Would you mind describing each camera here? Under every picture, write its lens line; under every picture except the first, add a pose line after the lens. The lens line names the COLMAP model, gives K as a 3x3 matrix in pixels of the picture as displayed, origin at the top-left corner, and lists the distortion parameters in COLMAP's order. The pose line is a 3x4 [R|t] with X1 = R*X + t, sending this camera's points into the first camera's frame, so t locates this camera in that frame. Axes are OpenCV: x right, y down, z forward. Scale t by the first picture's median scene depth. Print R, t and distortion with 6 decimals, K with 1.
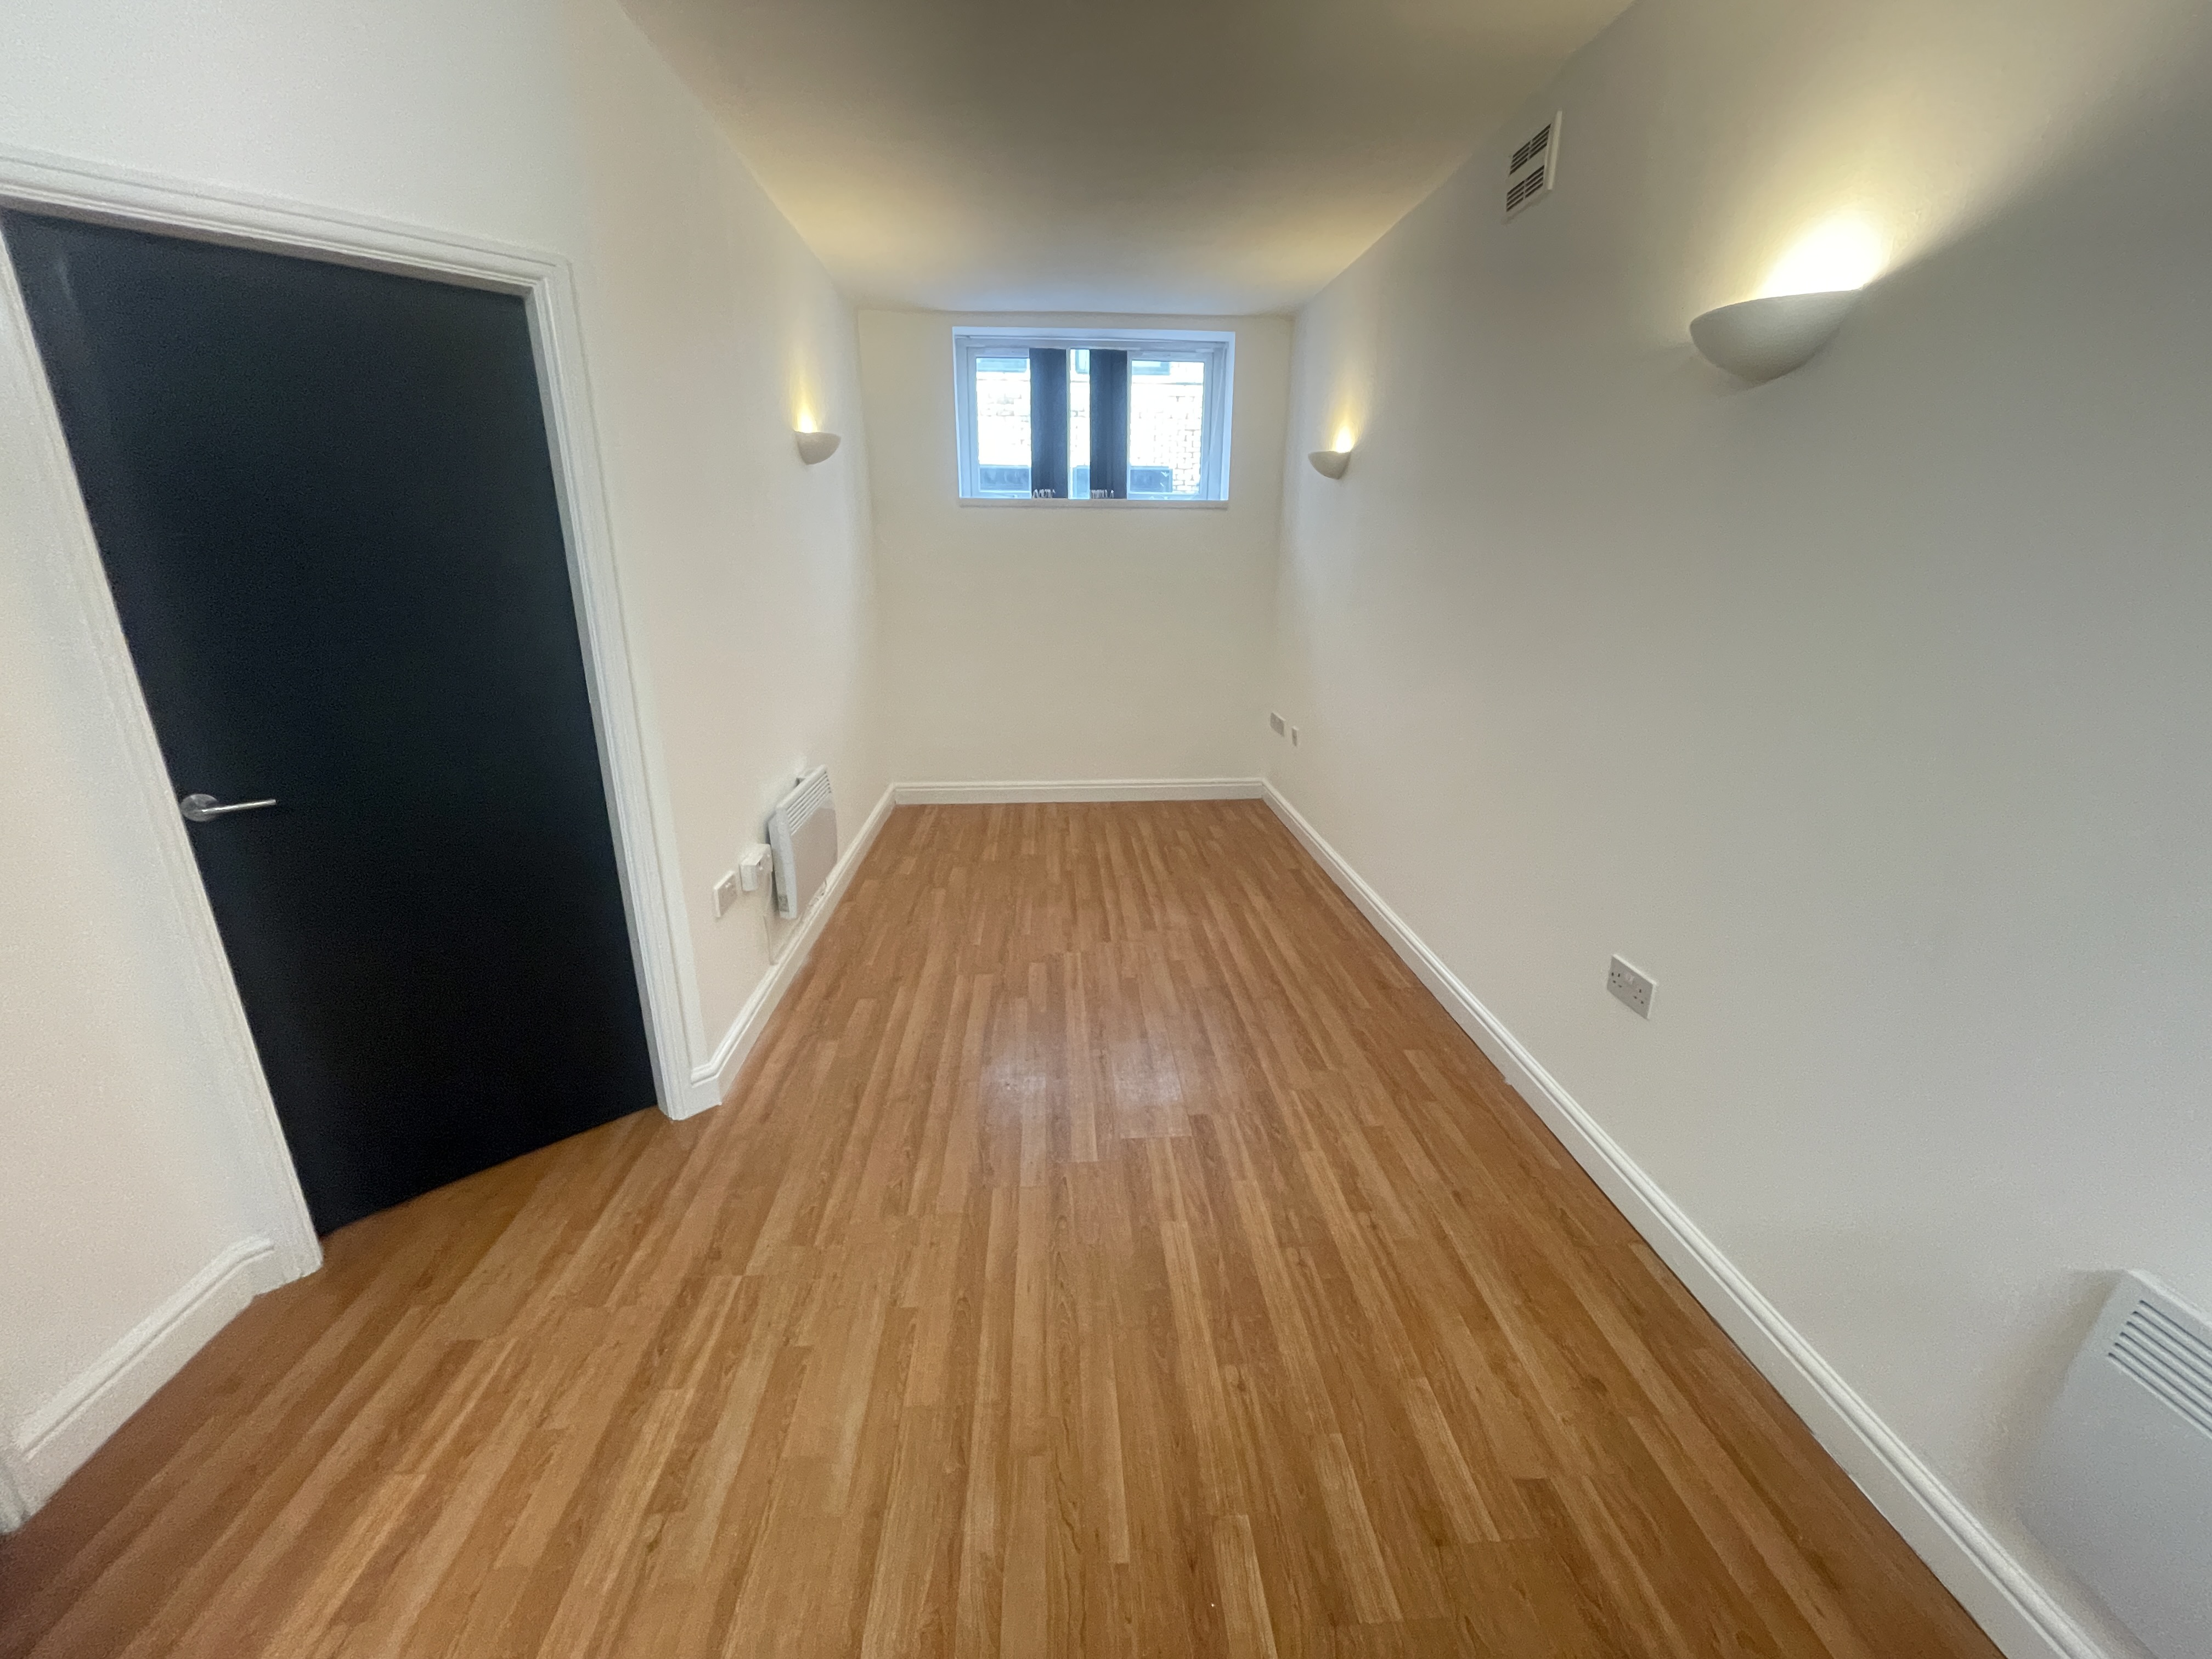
lens RADIAL K [[887.0, 0, 1120.8], [0, 887.0, 825.2], [0, 0, 1]] dist [0.002261, 0.000870]
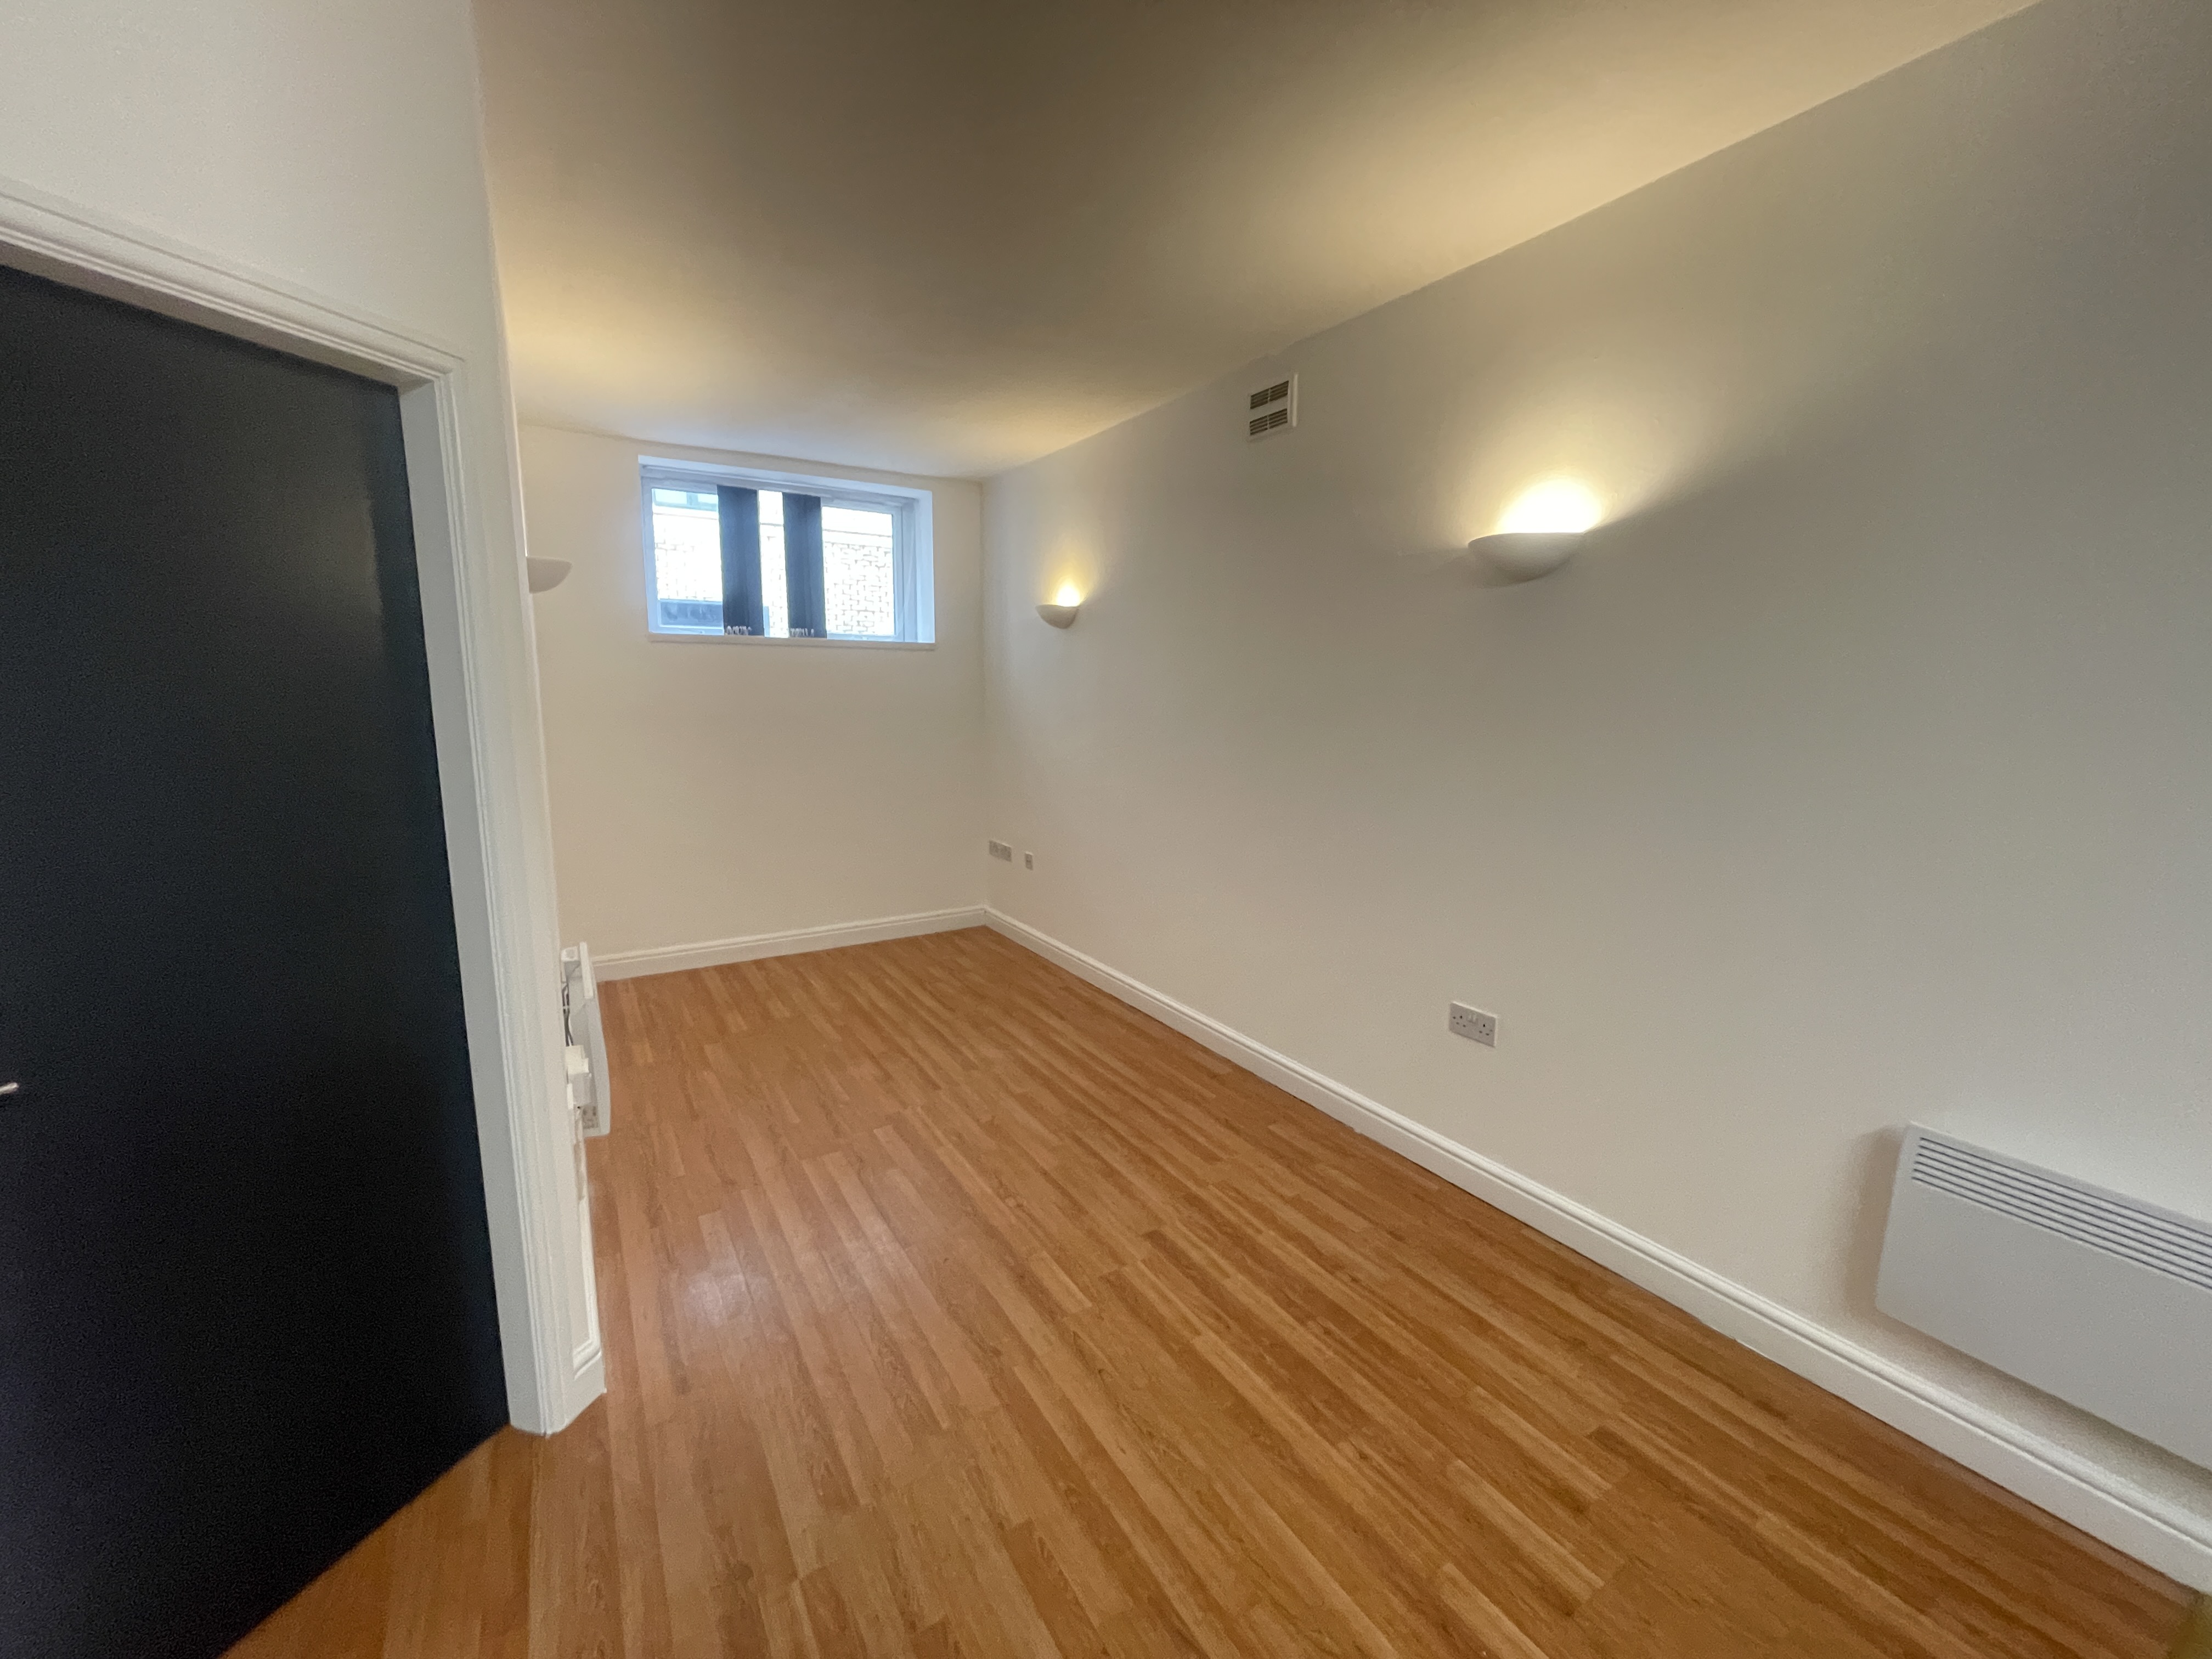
lens RADIAL K [[887.0, 0, 1107.5], [0, 887.0, 830.6], [0, 0, 1]] dist [0.002261, 0.000870]
pose [[0.885189, -0.071377, 0.459723, -0.395546], [0.134582, 0.985198, -0.106174, -0.024009], [-0.445339, 0.155855, 0.881693, 0.056891]]
